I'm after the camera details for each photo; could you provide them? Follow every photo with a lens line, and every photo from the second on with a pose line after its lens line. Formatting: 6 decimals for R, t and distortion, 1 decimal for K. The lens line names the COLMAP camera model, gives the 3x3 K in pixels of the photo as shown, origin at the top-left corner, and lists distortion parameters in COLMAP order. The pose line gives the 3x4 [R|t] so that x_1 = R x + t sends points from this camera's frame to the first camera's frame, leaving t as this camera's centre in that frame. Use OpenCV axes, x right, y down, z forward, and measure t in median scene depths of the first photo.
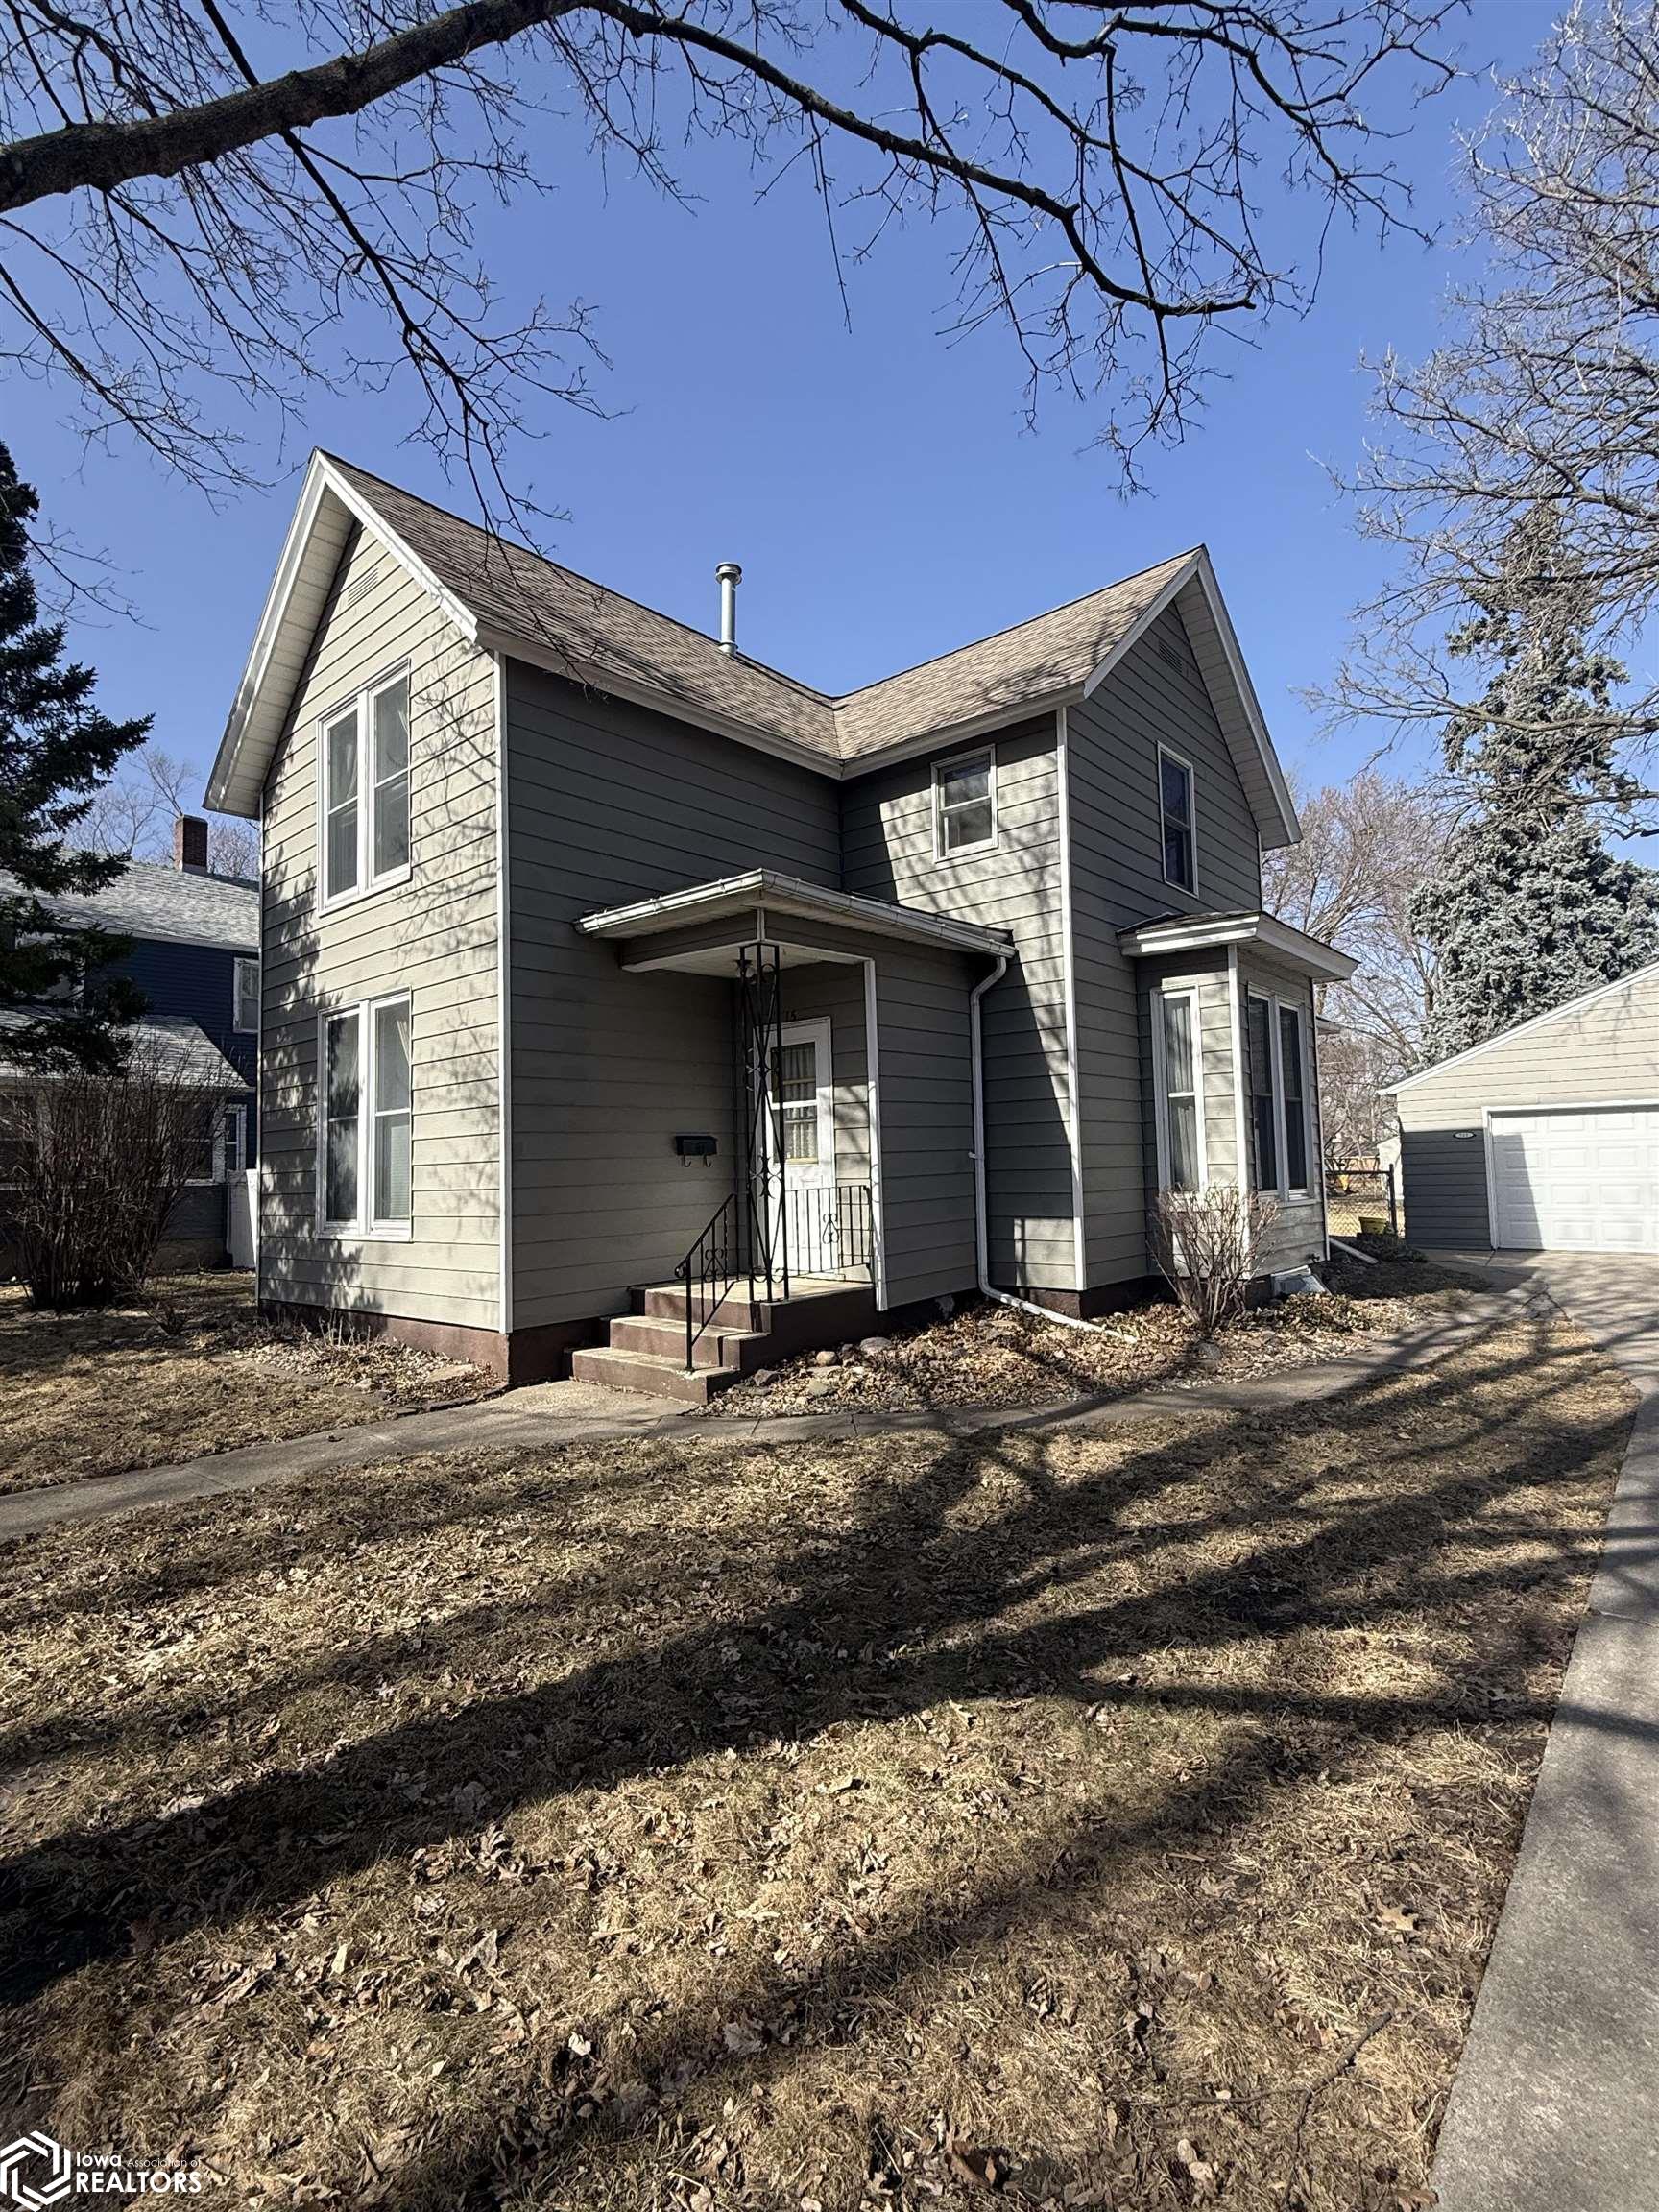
lens RADIAL K [[1064.1, 0, 845.8], [0, 1064.1, 1100.8], [0, 0, 1]] dist [-0.010537, -0.000691]
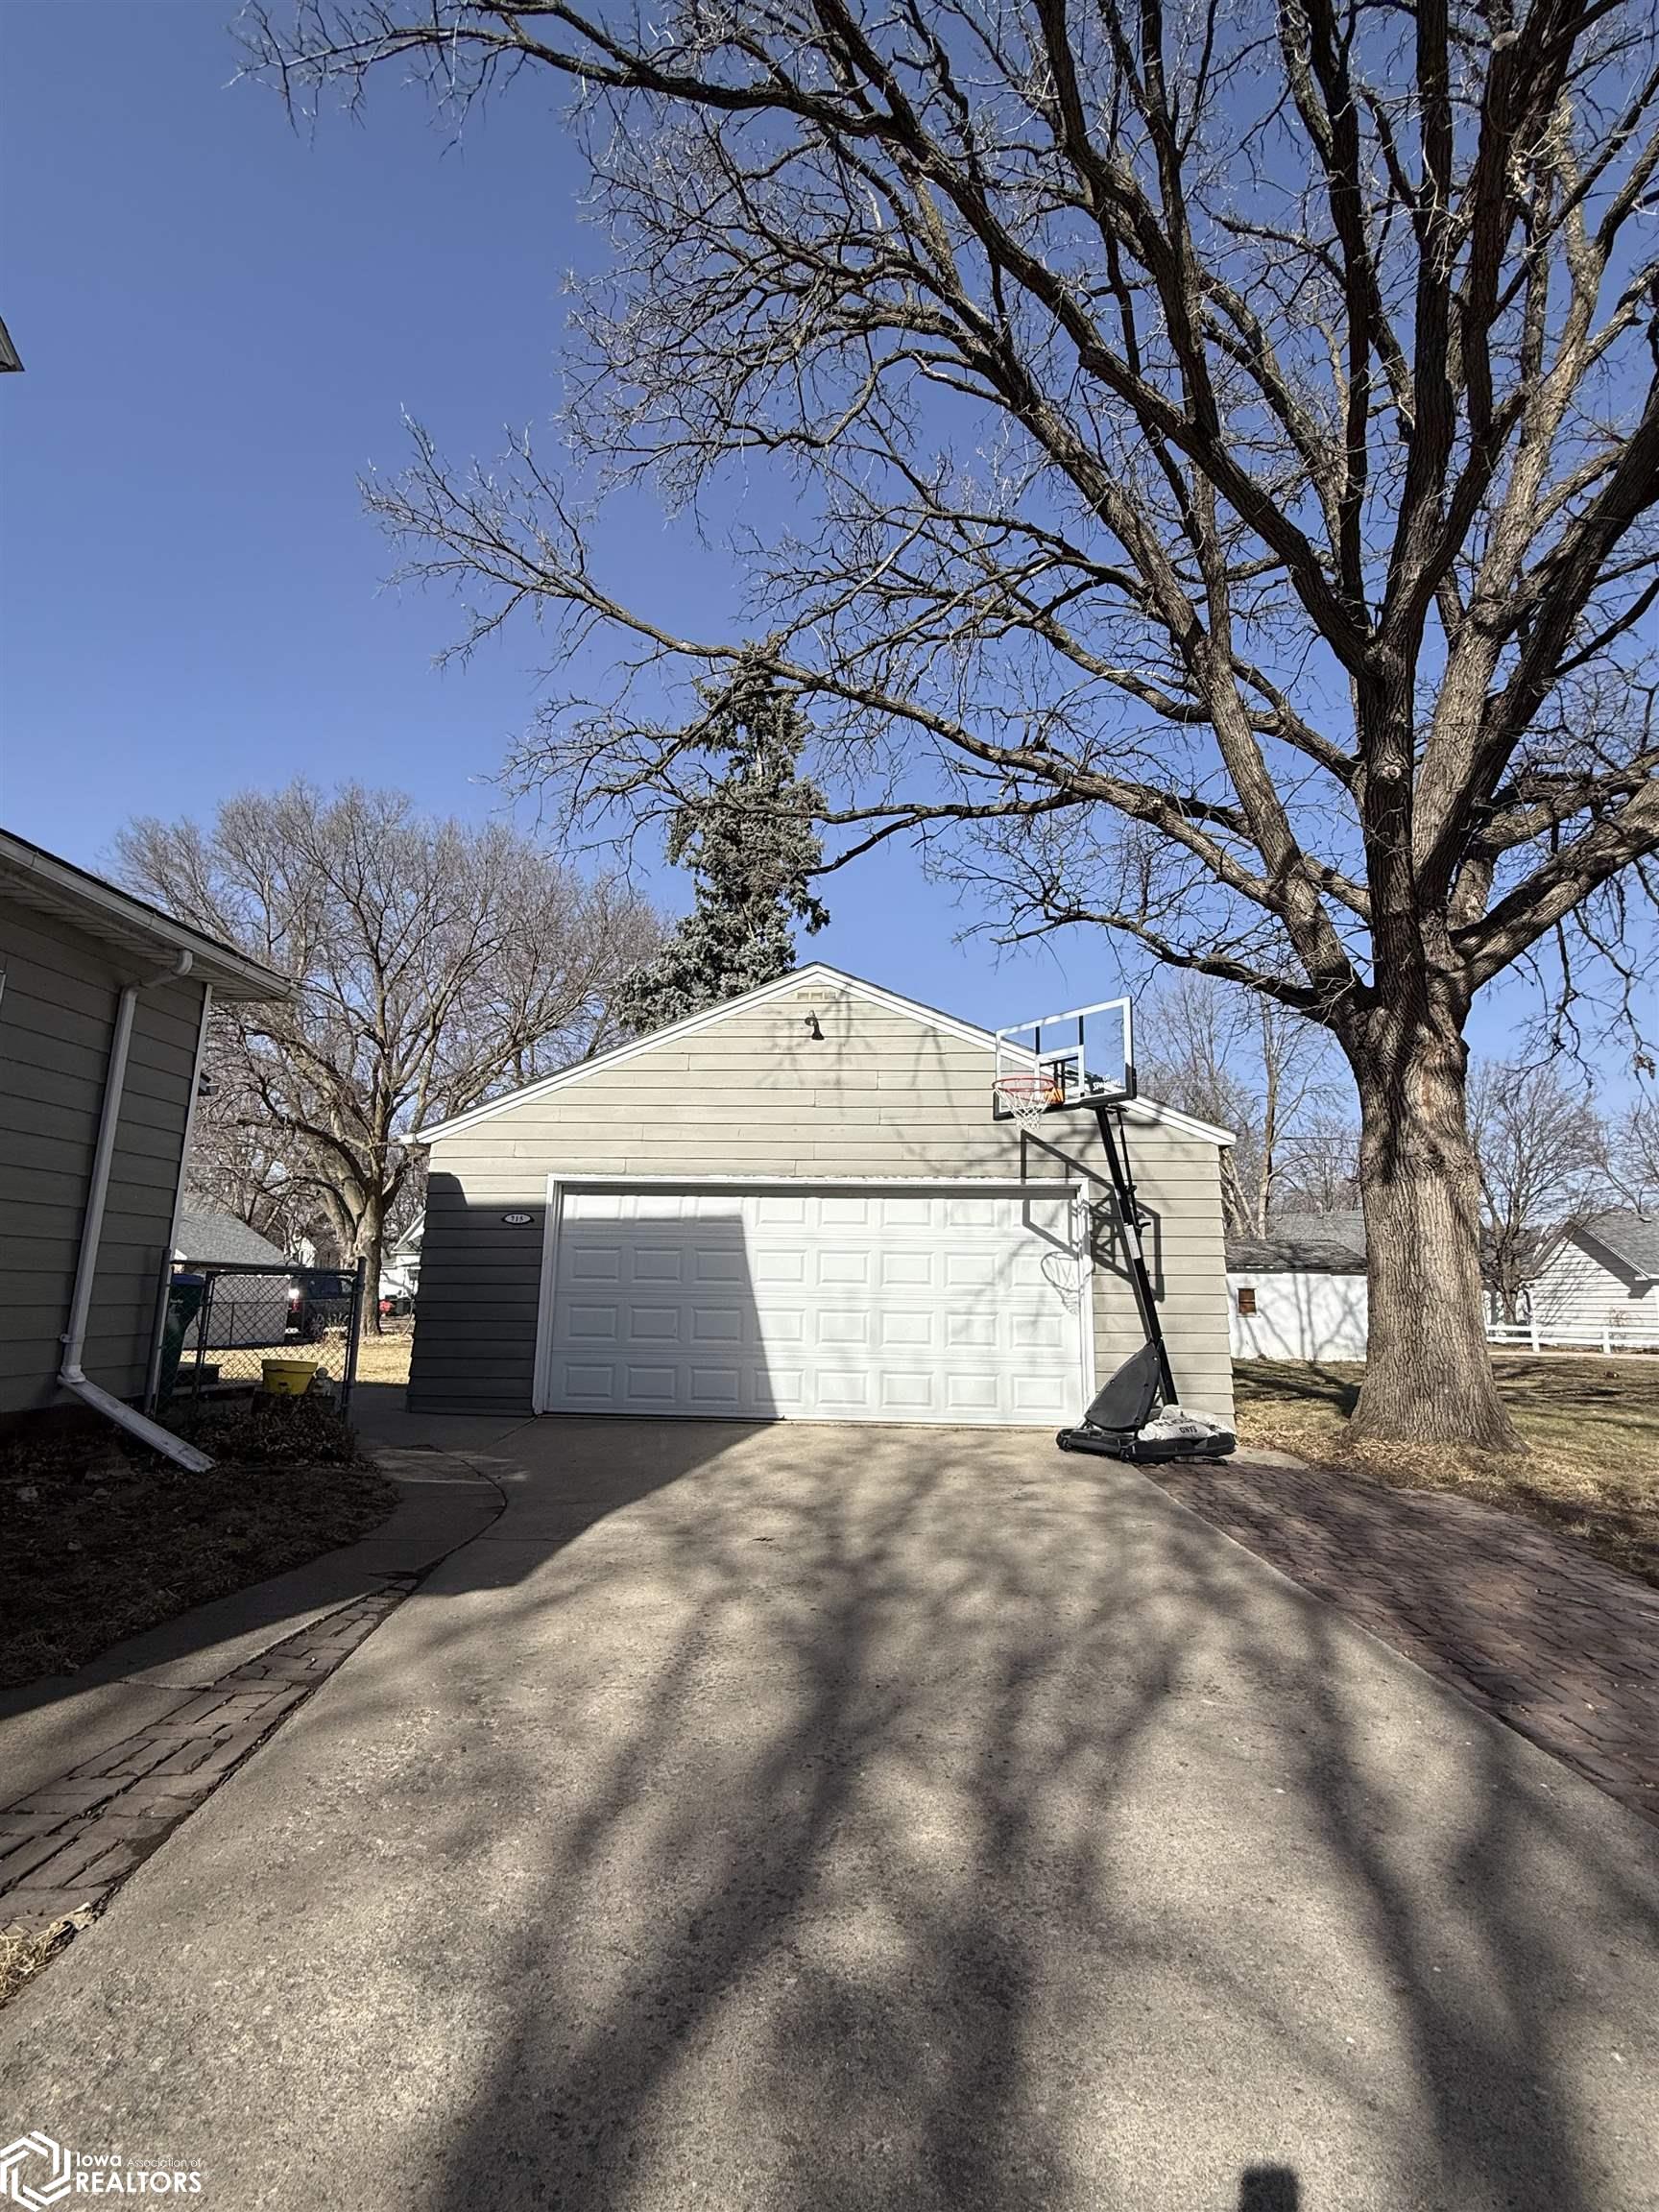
lens RADIAL K [[952.8, 0, 819.5], [0, 952.8, 1110.8], [0, 0, 1]] dist [-0.002249, 0.001000]
pose [[0.813152, 0.147082, 0.563161, 0.270321], [-0.074641, 0.985907, -0.149717, 0.027382], [-0.577246, 0.079708, 0.812671, 0.298542]]
